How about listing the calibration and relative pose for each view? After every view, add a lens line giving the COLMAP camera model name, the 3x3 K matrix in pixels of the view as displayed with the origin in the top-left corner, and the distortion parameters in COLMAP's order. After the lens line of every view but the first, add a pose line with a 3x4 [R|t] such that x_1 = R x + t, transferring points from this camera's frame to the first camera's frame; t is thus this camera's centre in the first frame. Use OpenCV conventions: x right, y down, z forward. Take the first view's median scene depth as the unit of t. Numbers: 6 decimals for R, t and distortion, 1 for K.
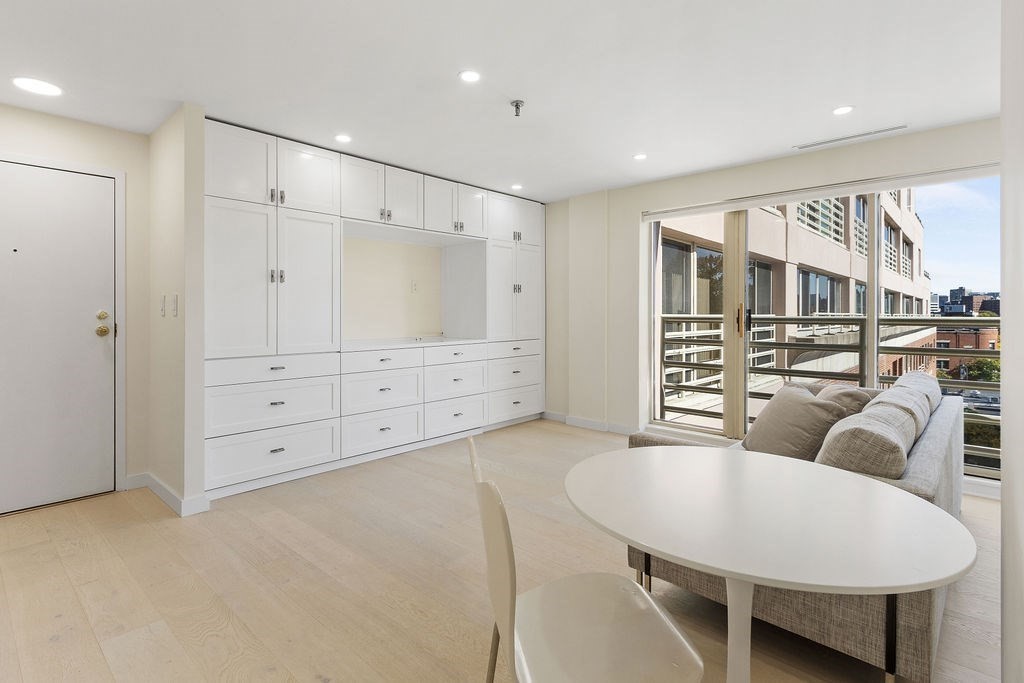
lens RADIAL K [[491.5, 0, 504.4], [0, 491.5, 307.6], [0, 0, 1]] dist [0.017780, 0.000280]
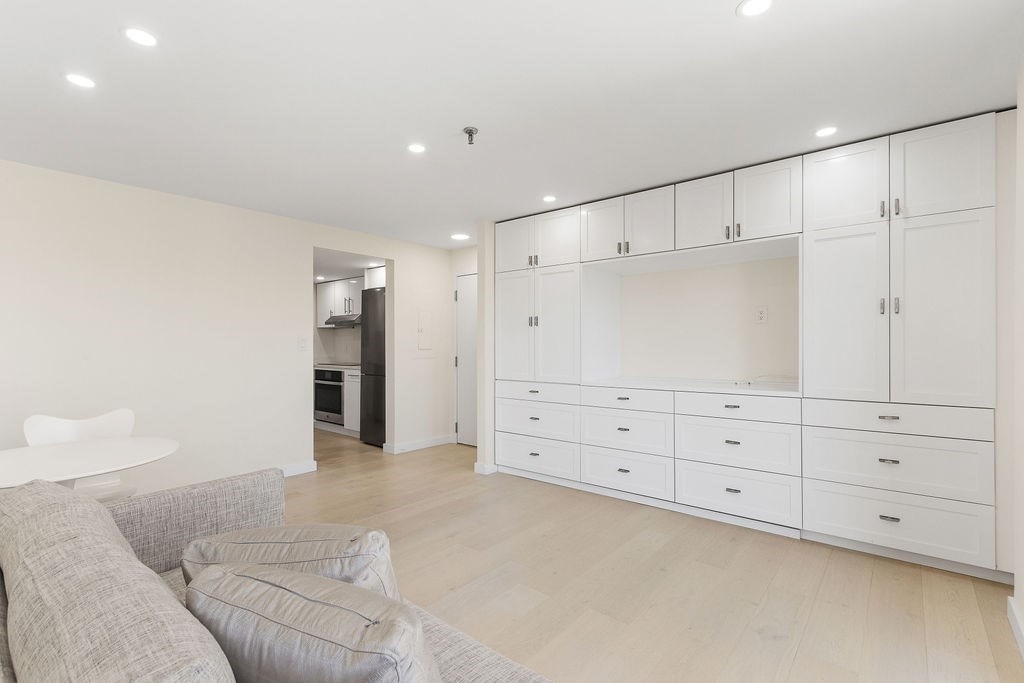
lens RADIAL K [[491.5, 0, 519.9], [0, 491.5, 344.5], [0, 0, 1]] dist [0.017780, 0.000280]
pose [[0.071512, -0.008968, -0.997399, 0.701295], [0.006416, 0.999943, -0.008531, 0.007076], [0.997419, -0.005789, 0.071565, 0.727803]]
